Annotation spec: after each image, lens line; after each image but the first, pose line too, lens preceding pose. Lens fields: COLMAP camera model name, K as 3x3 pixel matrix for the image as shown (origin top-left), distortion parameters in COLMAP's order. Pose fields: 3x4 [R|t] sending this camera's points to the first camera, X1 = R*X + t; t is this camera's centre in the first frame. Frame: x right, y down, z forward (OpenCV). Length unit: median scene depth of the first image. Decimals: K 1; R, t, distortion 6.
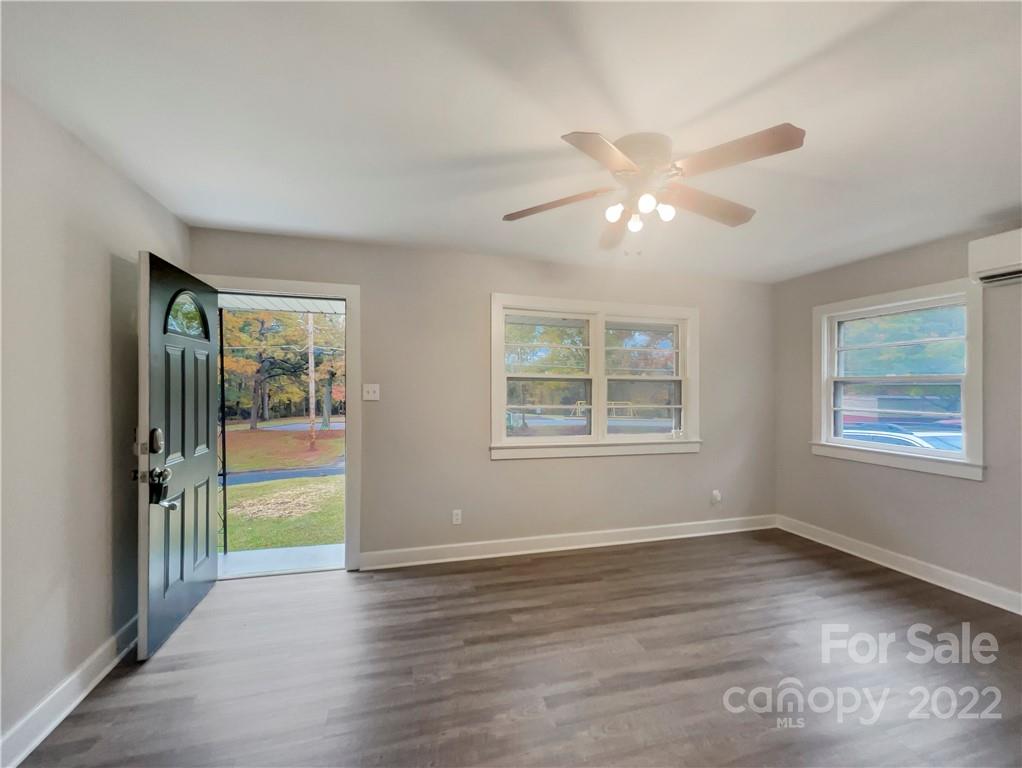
lens RADIAL K [[439.9, 0, 511.0], [0, 439.9, 384.0], [0, 0, 1]] dist [-0.018611, 0.000327]
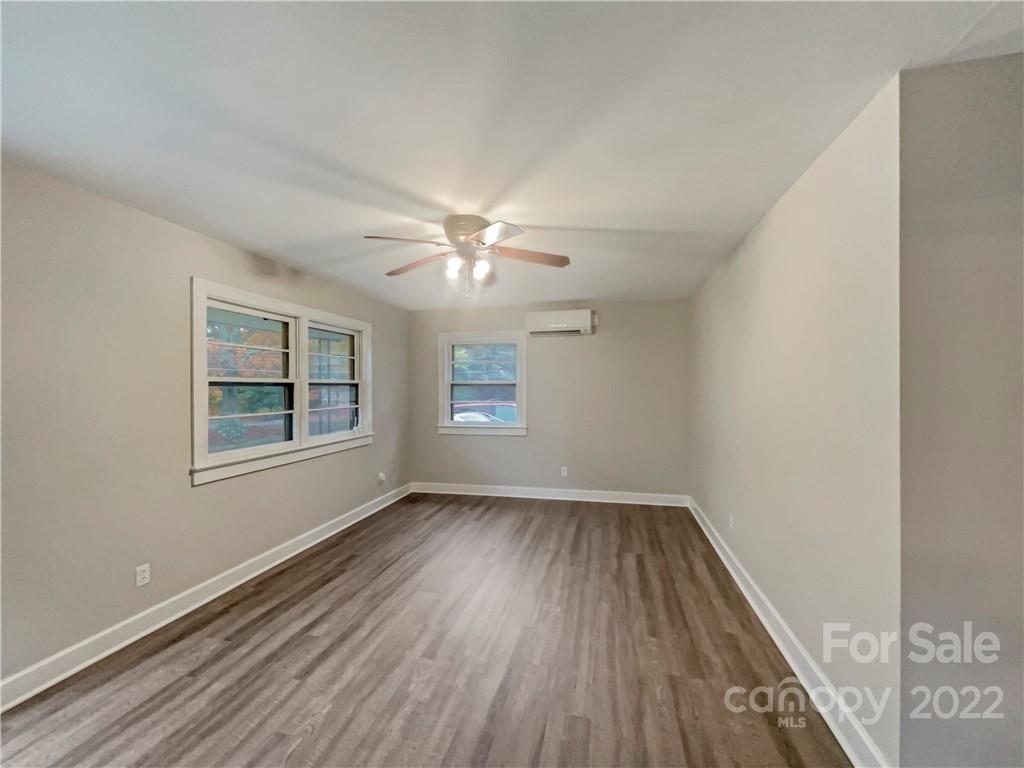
lens RADIAL K [[403.1, 0, 526.8], [0, 403.1, 381.1], [0, 0, 1]] dist [-0.000223, -0.000025]
pose [[0.466227, 0.000461, 0.884665, -0.472320], [0.003968, 0.999989, -0.002612, -0.015093], [-0.884656, 0.004728, 0.466220, 0.143532]]
